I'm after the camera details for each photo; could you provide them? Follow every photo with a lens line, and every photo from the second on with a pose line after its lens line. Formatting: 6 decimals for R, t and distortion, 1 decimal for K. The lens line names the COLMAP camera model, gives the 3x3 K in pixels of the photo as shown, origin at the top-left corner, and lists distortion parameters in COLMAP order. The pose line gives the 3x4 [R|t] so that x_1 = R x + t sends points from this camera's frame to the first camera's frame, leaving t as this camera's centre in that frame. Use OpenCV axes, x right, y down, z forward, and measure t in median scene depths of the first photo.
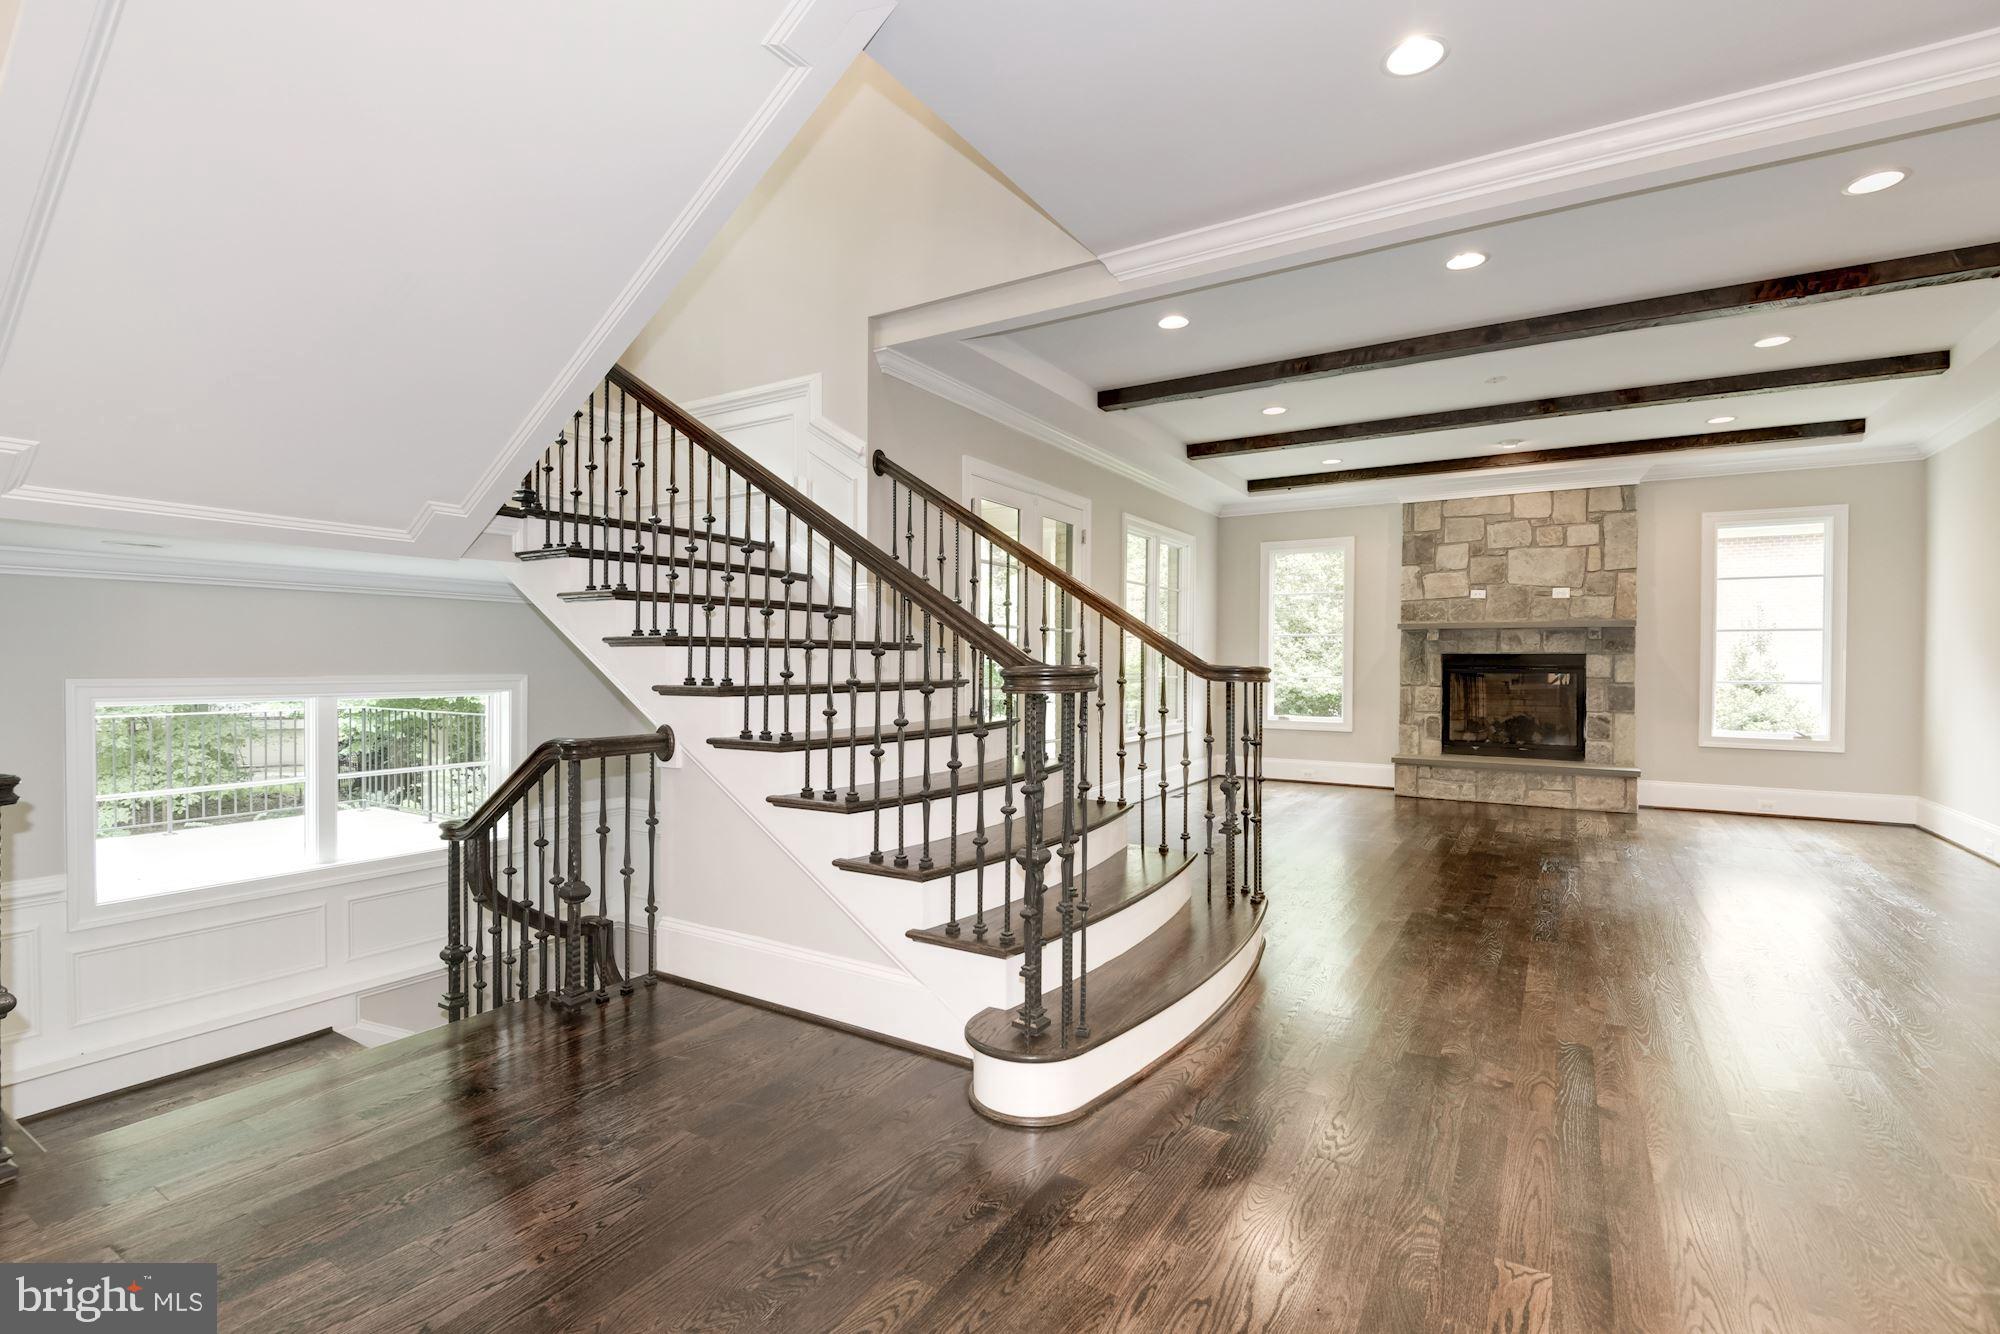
lens RADIAL K [[912.7, 0, 1002.1], [0, 912.7, 670.3], [0, 0, 1]] dist [-0.015506, -0.001422]
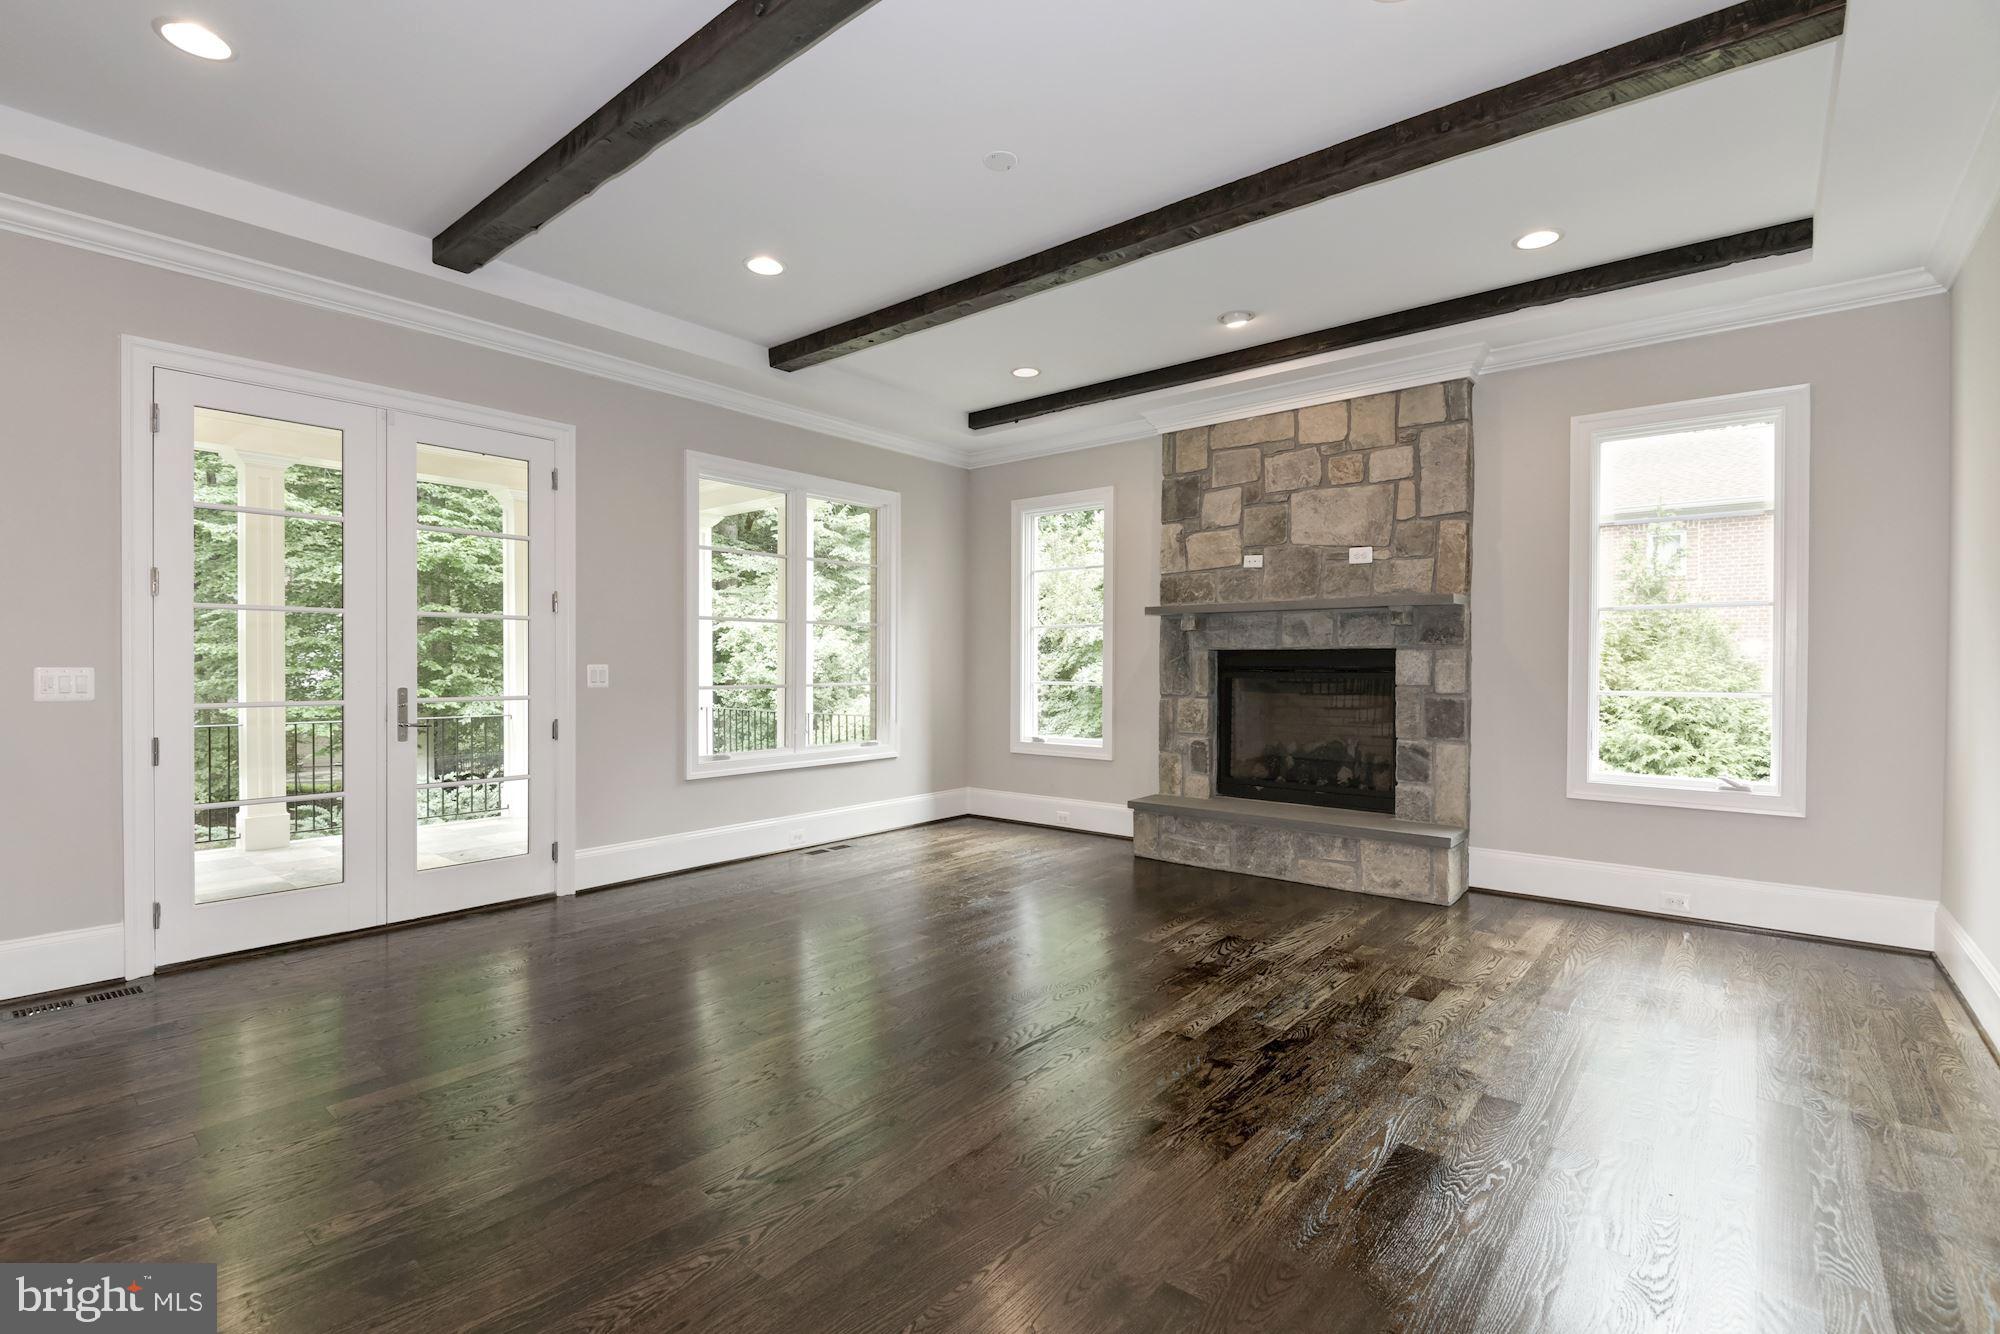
lens RADIAL K [[912.7, 0, 994.1], [0, 912.7, 669.0], [0, 0, 1]] dist [-0.015506, -0.001422]
pose [[0.989178, -0.001470, -0.146712, 0.449760], [0.000916, 0.999992, -0.003841, -0.001347], [0.146717, 0.003665, 0.989172, 0.314703]]
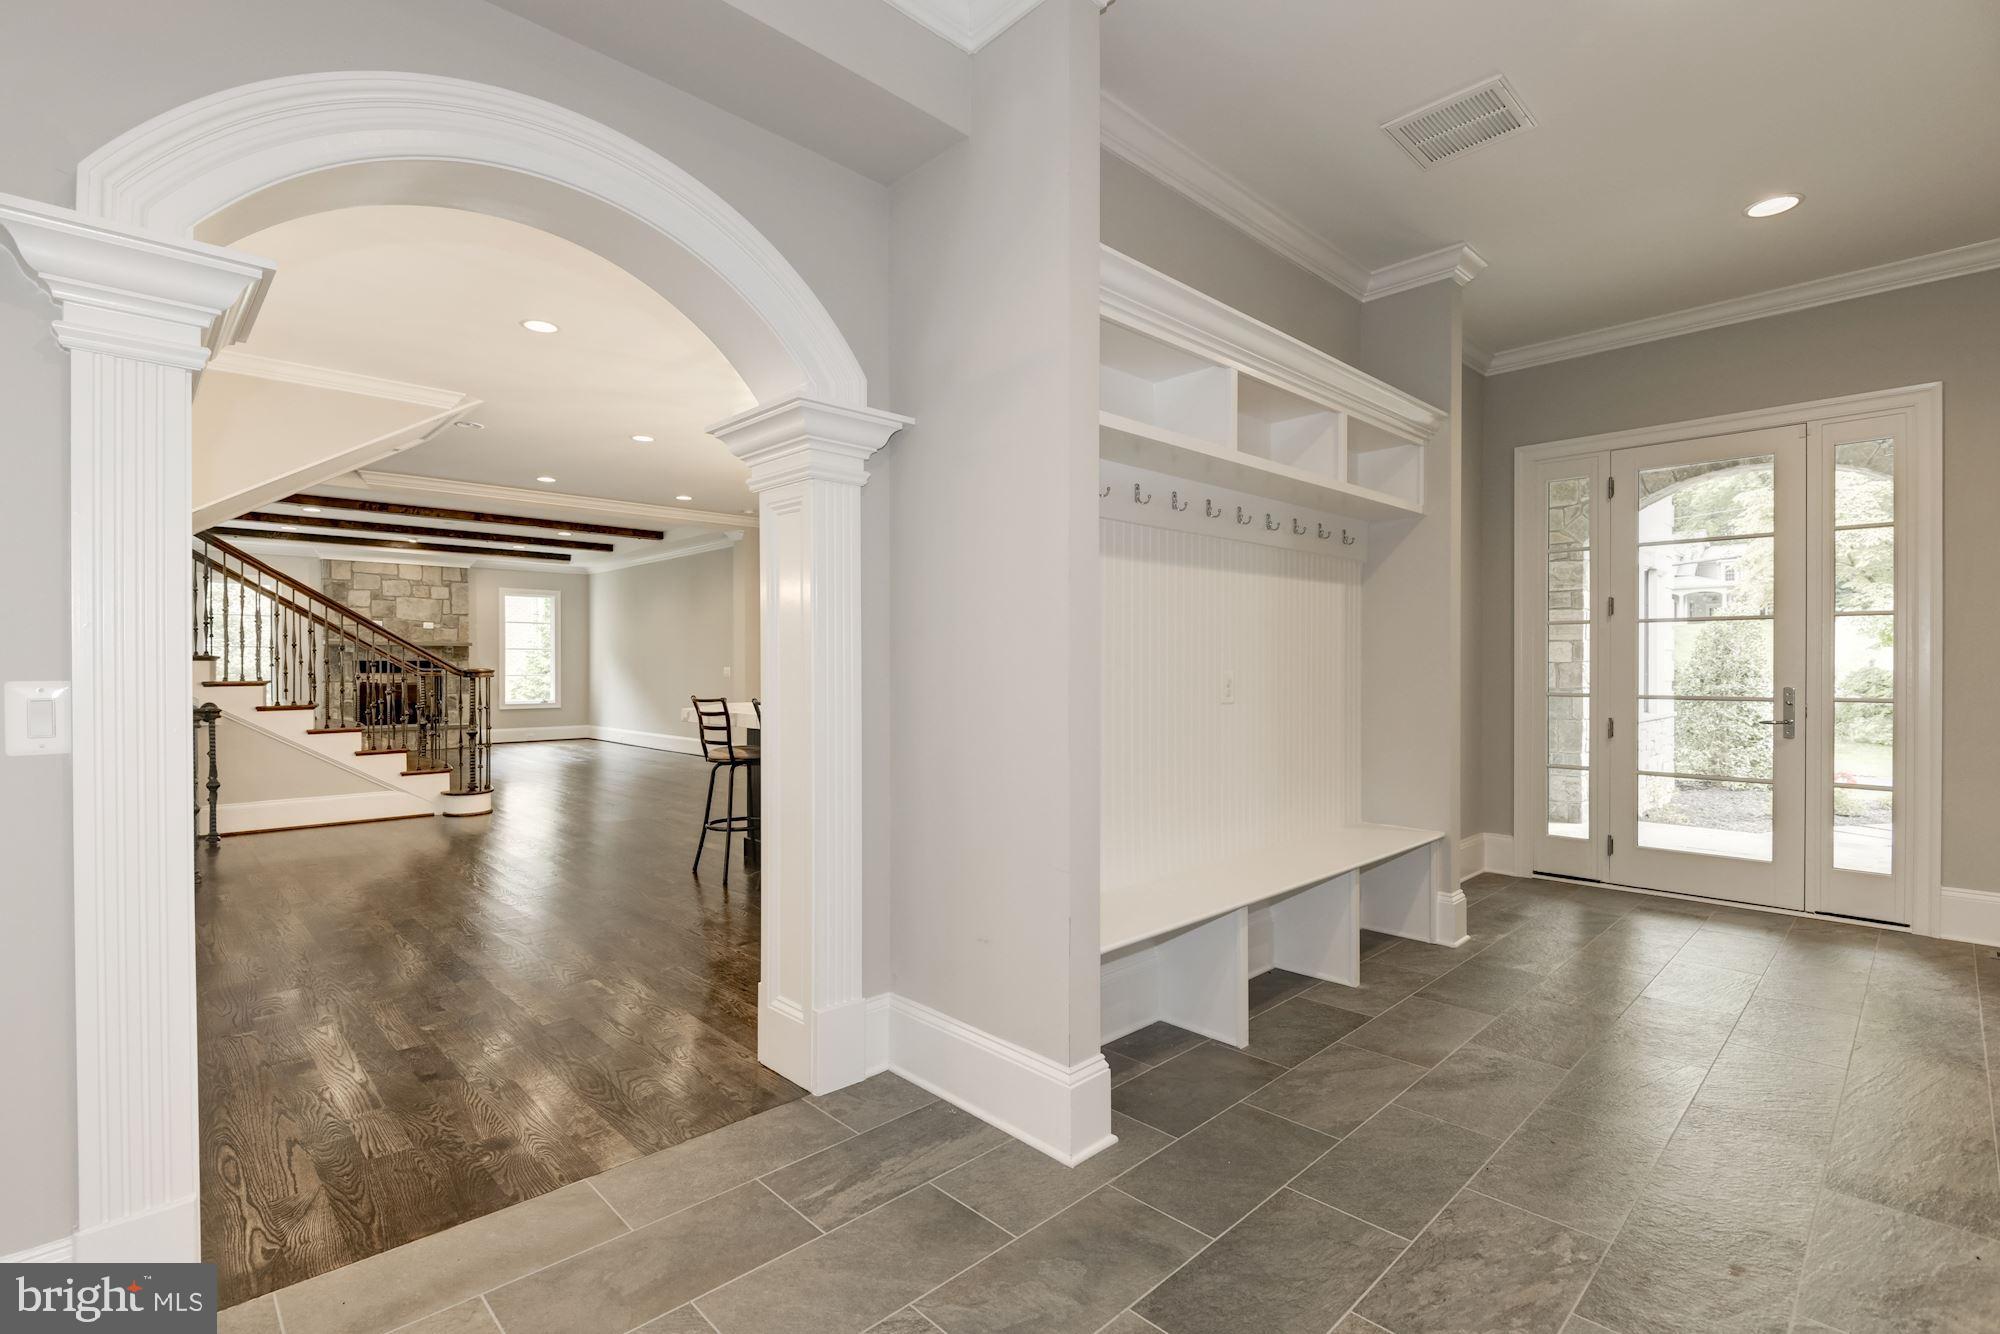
lens RADIAL K [[912.7, 0, 1000.1], [0, 912.7, 669.7], [0, 0, 1]] dist [-0.015506, -0.001422]
pose [[0.245225, -0.011149, 0.969402, -0.779606], [0.004921, 0.999935, 0.010255, -0.013660], [-0.969454, 0.002256, 0.245264, -0.468150]]
